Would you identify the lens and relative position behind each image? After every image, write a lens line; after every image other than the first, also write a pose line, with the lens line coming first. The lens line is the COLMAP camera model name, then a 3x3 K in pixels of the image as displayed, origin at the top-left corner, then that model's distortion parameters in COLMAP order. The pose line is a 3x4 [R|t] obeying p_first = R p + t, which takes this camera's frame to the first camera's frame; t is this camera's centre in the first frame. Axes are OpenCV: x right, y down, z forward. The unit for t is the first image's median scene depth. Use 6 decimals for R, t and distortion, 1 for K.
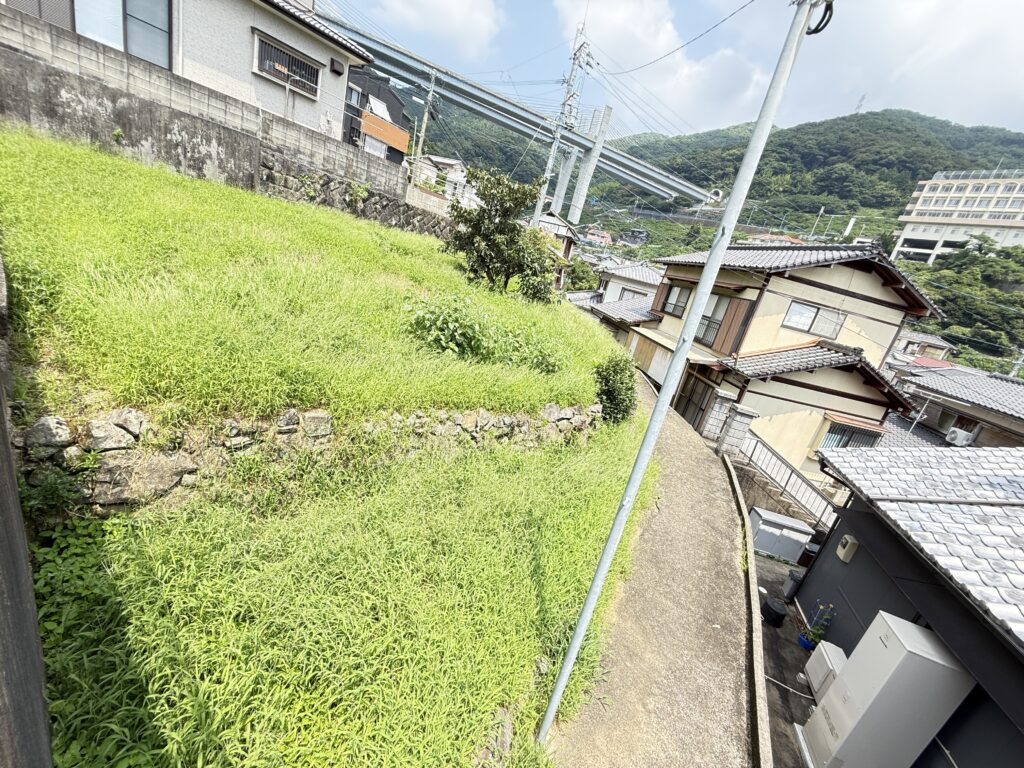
lens RADIAL K [[410.2, 0, 510.6], [0, 410.2, 382.9], [0, 0, 1]] dist [-0.000588, 0.000506]
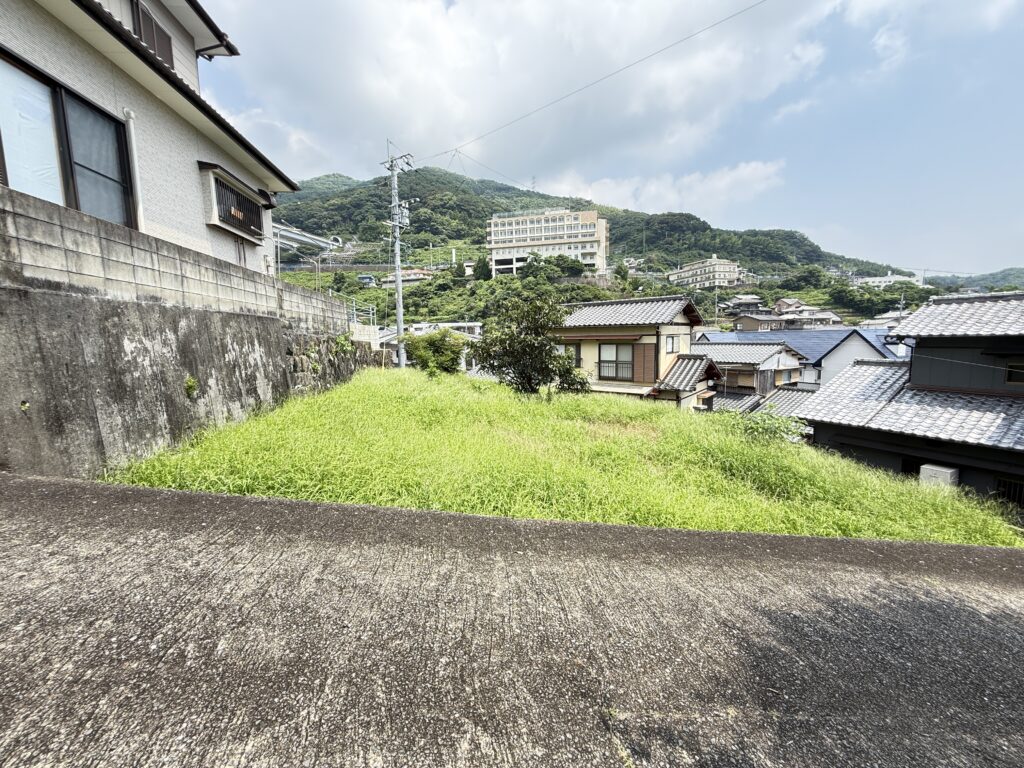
lens RADIAL K [[410.2, 0, 515.3], [0, 410.2, 380.3], [0, 0, 1]] dist [-0.000588, 0.000506]
pose [[0.659908, -0.326716, 0.676593, -1.004895], [0.392443, 0.917790, 0.060420, -0.463630], [-0.640710, 0.225652, 0.733874, 0.331831]]
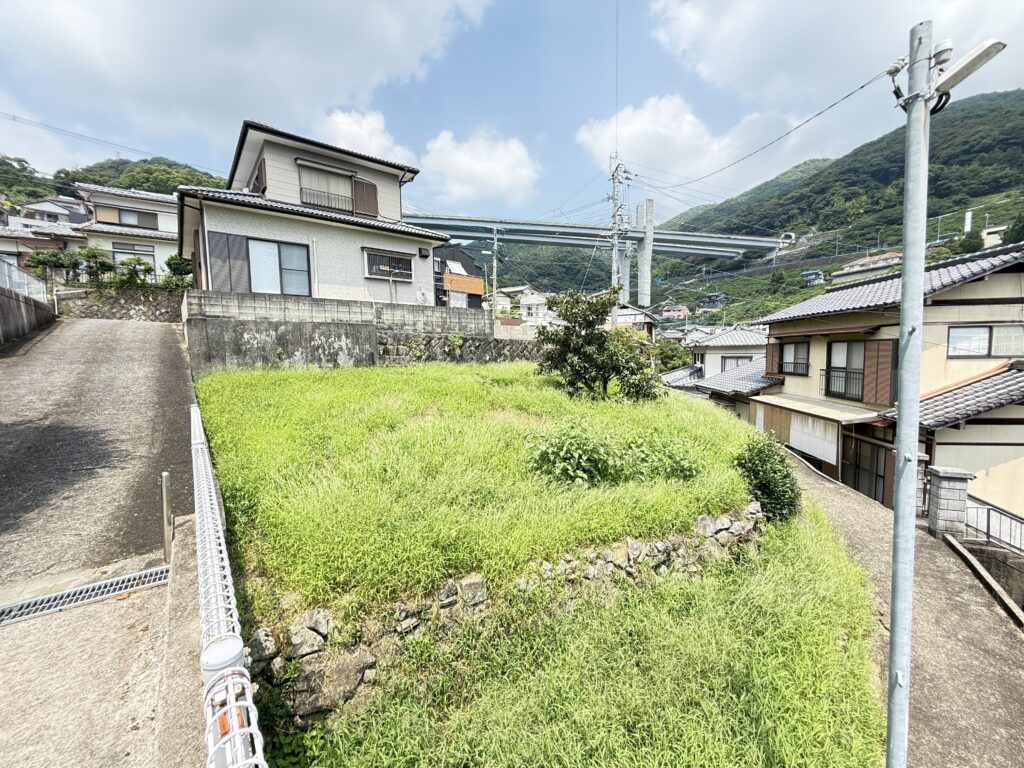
lens RADIAL K [[410.2, 0, 510.7], [0, 410.2, 383.2], [0, 0, 1]] dist [-0.000588, 0.000506]
pose [[0.948720, -0.241141, -0.204406, -0.030036], [0.183510, 0.946622, -0.265013, -0.041089], [0.257401, 0.213912, 0.942330, -0.003377]]
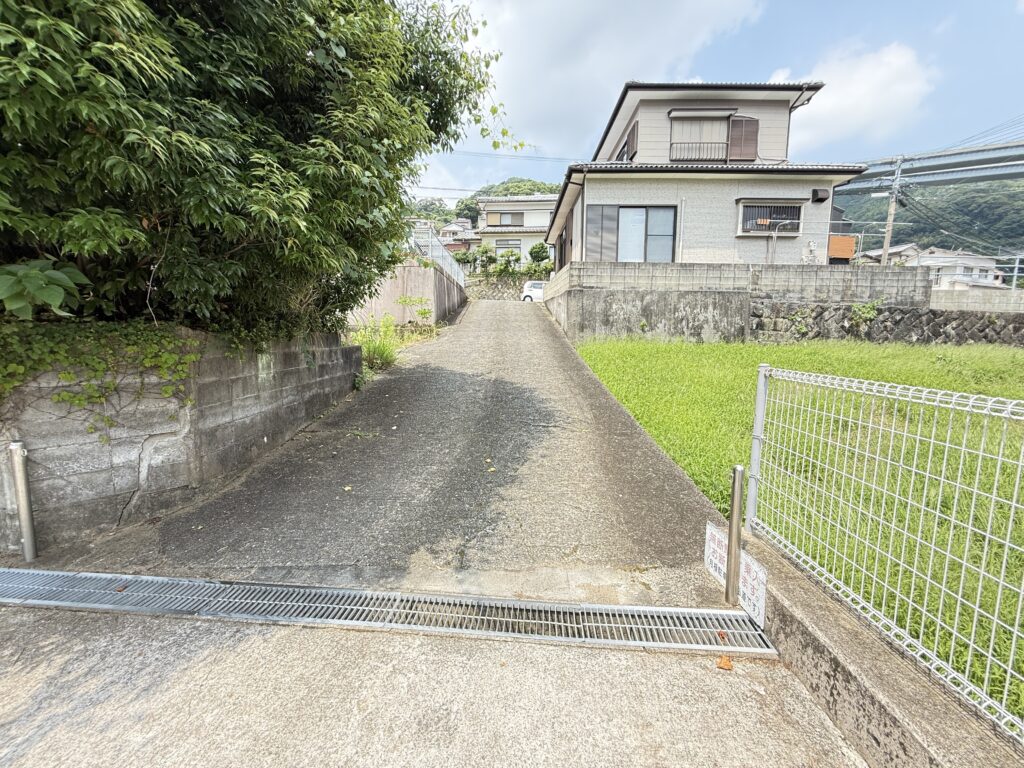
lens RADIAL K [[410.2, 0, 509.1], [0, 410.2, 383.0], [0, 0, 1]] dist [-0.000588, 0.000506]
pose [[0.622094, -0.149816, -0.768475, -0.293152], [-0.089789, 0.961395, -0.260112, -0.088509], [0.777777, 0.230814, 0.584627, 0.027559]]
